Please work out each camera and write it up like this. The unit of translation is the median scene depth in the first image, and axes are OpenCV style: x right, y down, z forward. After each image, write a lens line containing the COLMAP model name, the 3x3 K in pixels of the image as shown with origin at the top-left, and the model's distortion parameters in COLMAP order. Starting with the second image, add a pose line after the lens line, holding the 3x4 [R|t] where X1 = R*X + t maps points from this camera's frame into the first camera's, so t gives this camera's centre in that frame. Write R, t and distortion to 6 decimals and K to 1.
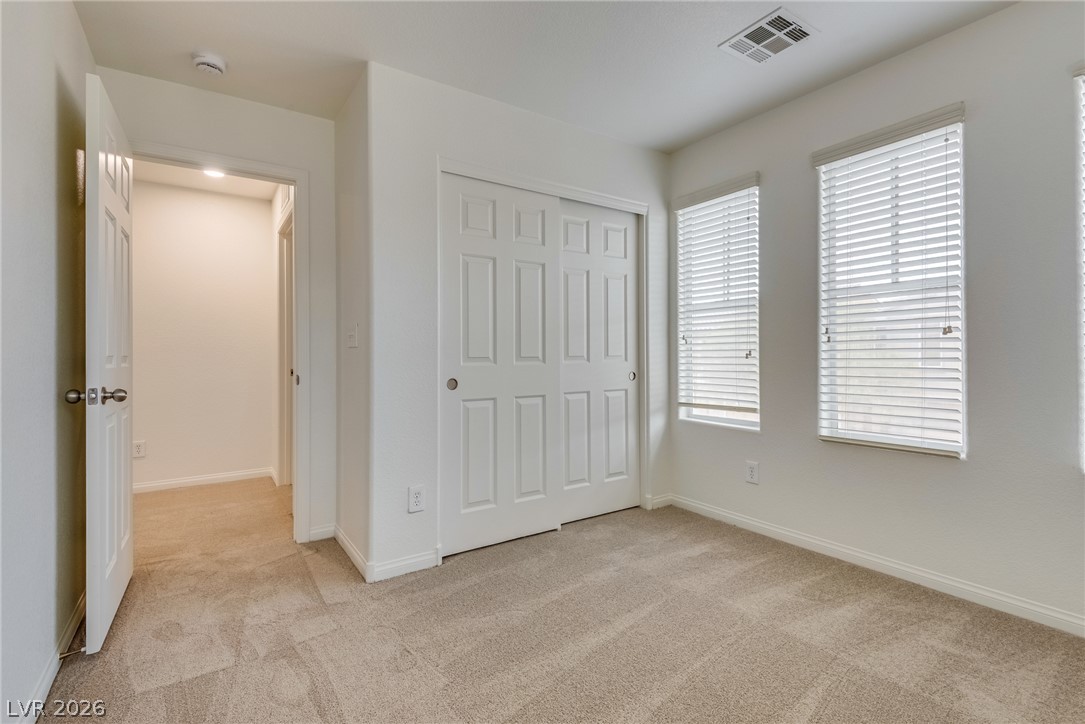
lens RADIAL K [[507.7, 0, 541.0], [0, 507.7, 357.1], [0, 0, 1]] dist [0.033111, -0.021650]
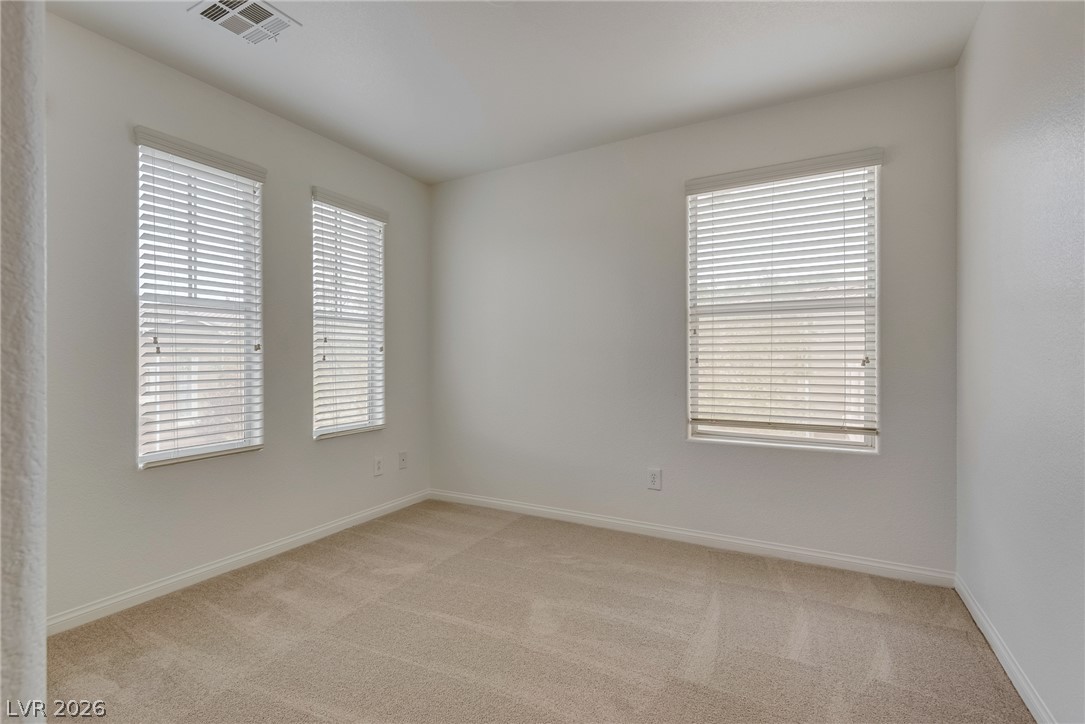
lens RADIAL K [[507.7, 0, 541.0], [0, 507.7, 357.1], [0, 0, 1]] dist [0.033111, -0.021650]
pose [[-0.467982, 0.013000, 0.883643, -0.611868], [0.007804, 0.999914, -0.010578, -0.009738], [-0.883704, 0.001946, -0.468043, 0.972038]]
